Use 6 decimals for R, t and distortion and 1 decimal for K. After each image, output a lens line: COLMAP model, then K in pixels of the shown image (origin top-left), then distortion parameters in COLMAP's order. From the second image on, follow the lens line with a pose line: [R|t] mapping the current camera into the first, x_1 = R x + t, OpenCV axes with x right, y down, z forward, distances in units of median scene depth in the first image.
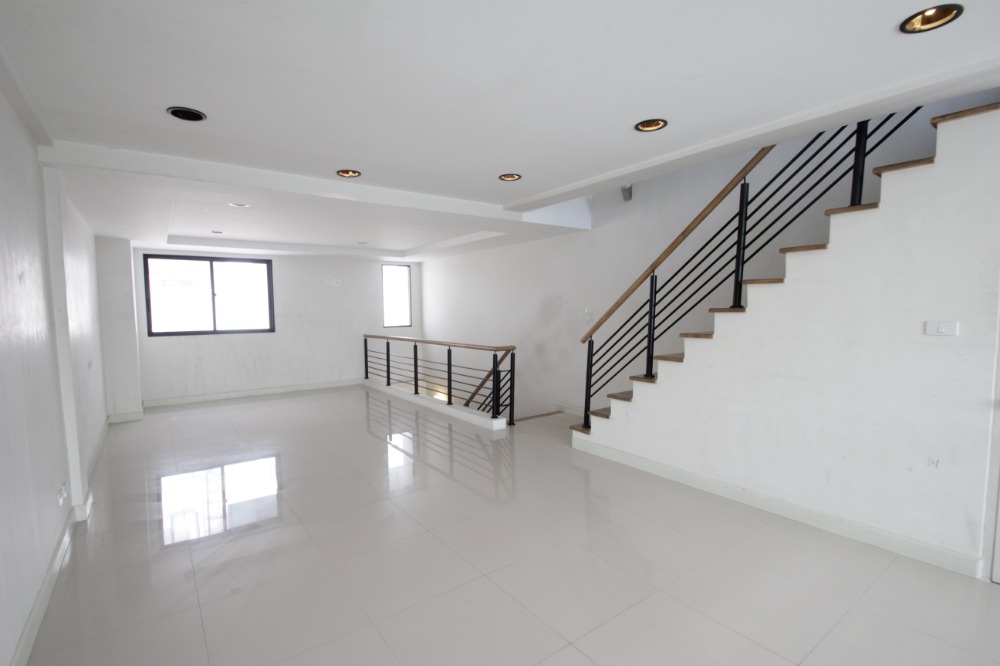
lens RADIAL K [[465.2, 0, 488.0], [0, 465.2, 341.5], [0, 0, 1]] dist [0.006089, -0.011822]
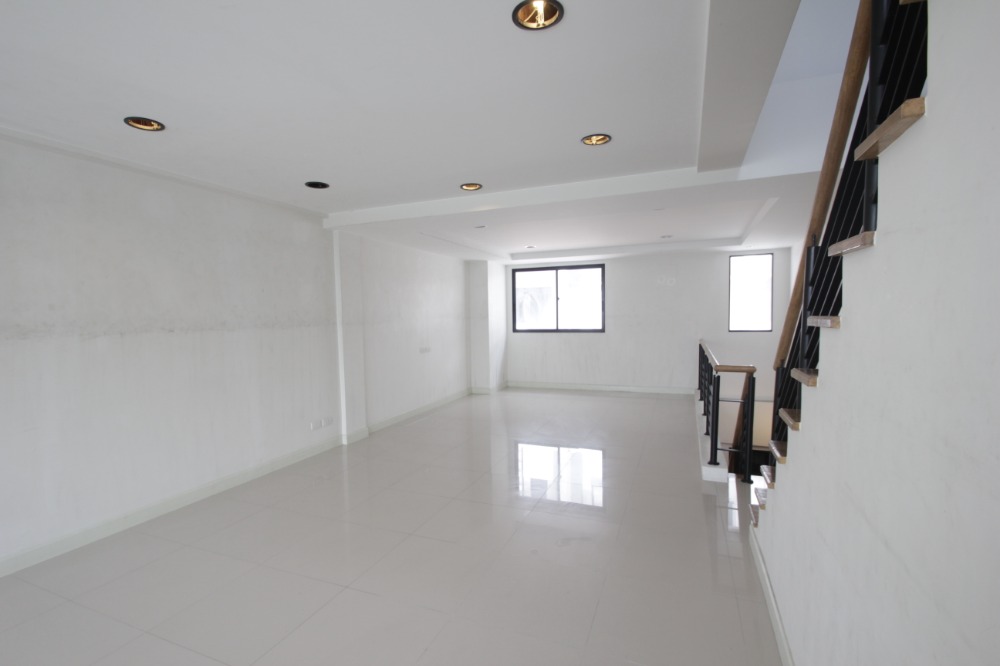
lens RADIAL K [[465.2, 0, 487.7], [0, 465.2, 342.3], [0, 0, 1]] dist [0.006089, -0.011822]
pose [[0.519219, 0.054881, -0.852877, 0.325249], [-0.049314, 0.998197, 0.034210, -0.022567], [0.853217, 0.024296, 0.520989, 0.245630]]
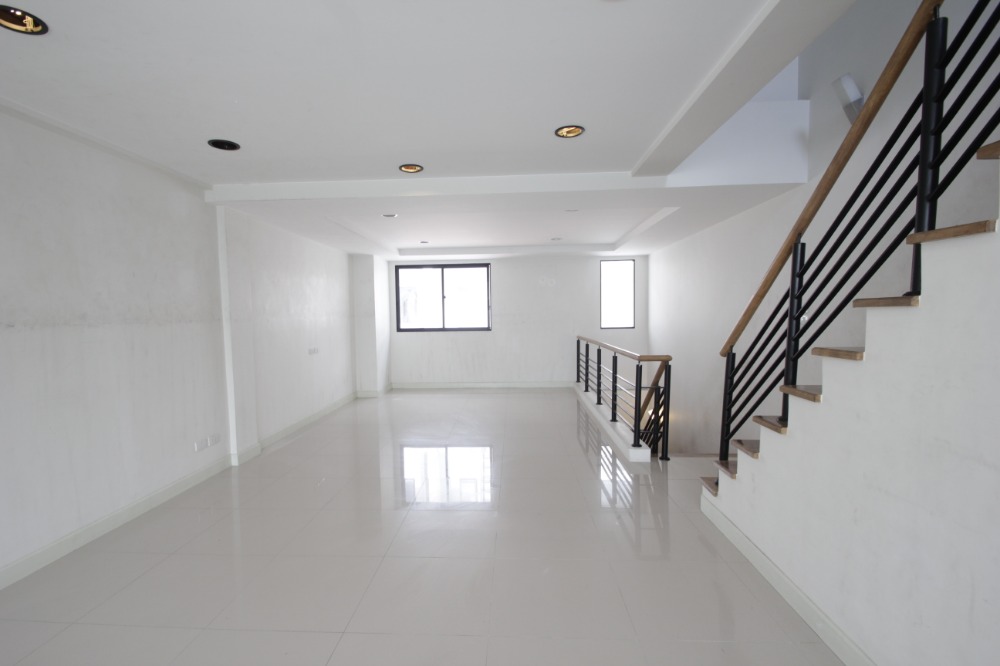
lens RADIAL K [[465.2, 0, 489.4], [0, 465.2, 342.4], [0, 0, 1]] dist [0.006089, -0.011822]
pose [[0.776870, 0.038831, -0.628462, 0.229628], [-0.039234, 0.999142, 0.013236, -0.008130], [0.628437, 0.014375, 0.777727, 0.177004]]
